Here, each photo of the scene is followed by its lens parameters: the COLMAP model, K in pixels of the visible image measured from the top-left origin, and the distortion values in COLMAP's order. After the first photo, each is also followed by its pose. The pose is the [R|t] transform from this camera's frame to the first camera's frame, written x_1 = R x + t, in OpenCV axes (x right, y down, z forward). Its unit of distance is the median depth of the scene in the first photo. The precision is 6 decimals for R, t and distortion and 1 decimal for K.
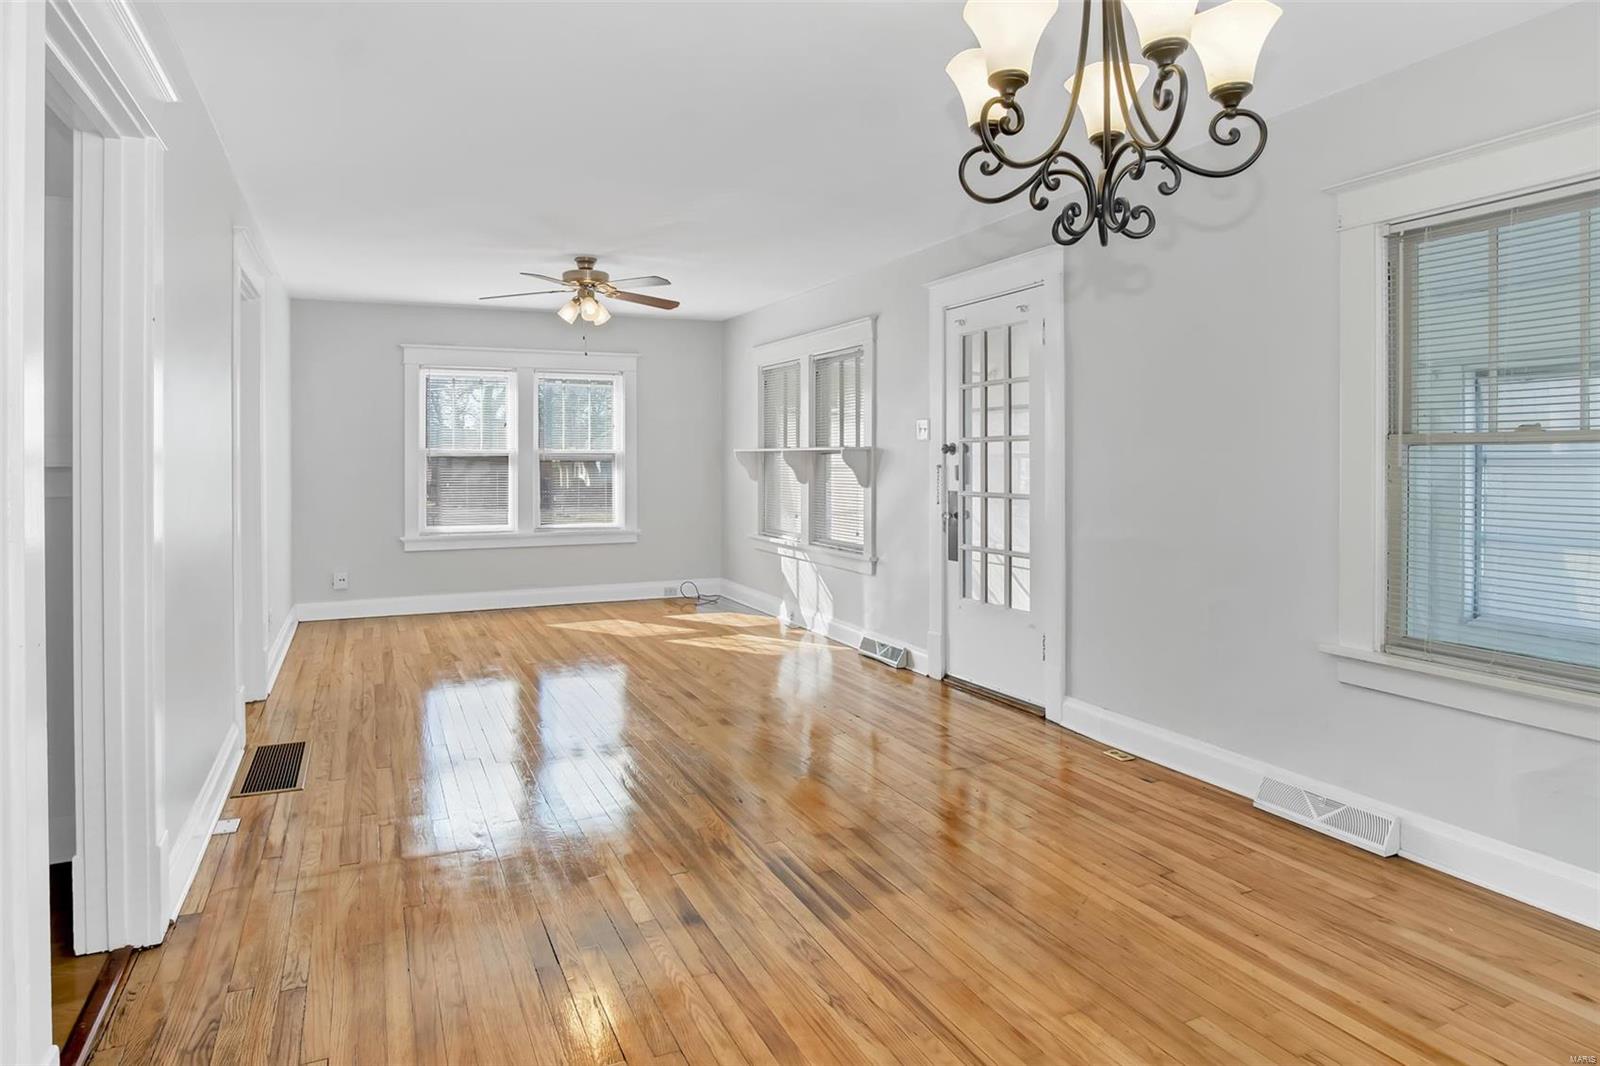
lens RADIAL K [[930.1, 0, 795.0], [0, 930.1, 459.9], [0, 0, 1]] dist [-0.023023, 0.000975]
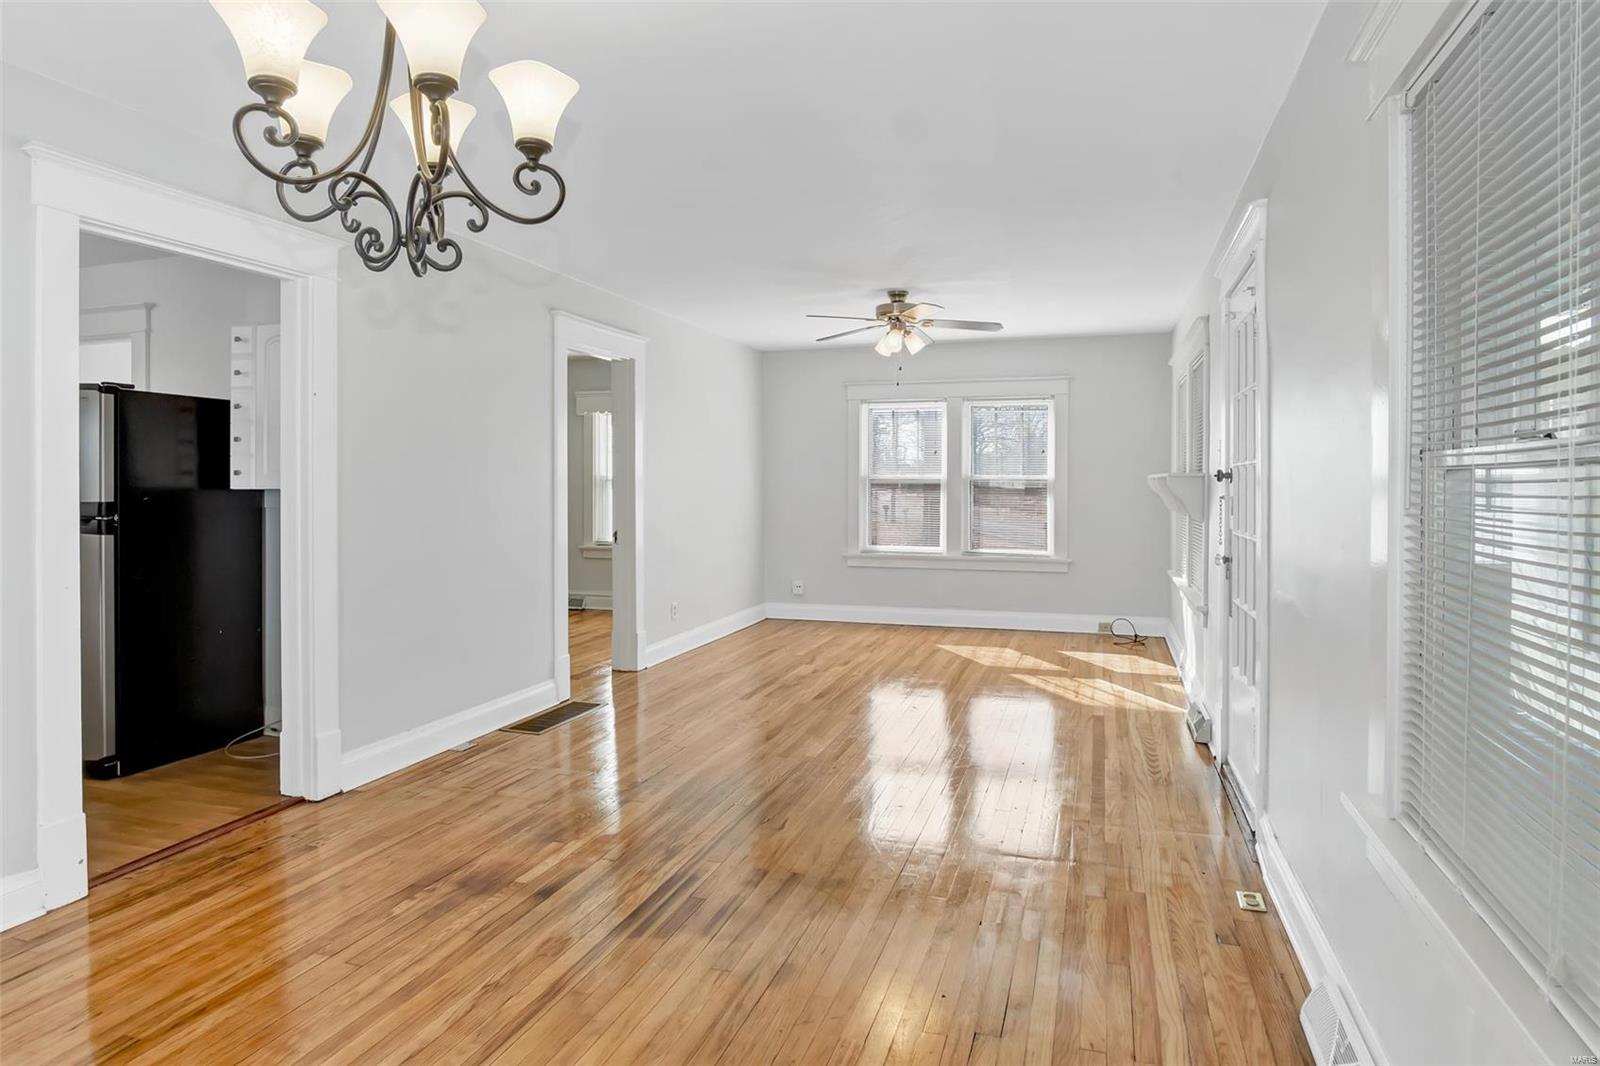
lens RADIAL K [[930.1, 0, 832.4], [0, 930.1, 493.7], [0, 0, 1]] dist [-0.023023, 0.000975]
pose [[0.749363, 0.010715, -0.662073, 0.408885], [-0.003737, 0.999922, 0.011953, -0.004447], [0.662149, -0.006483, 0.749344, 0.174675]]
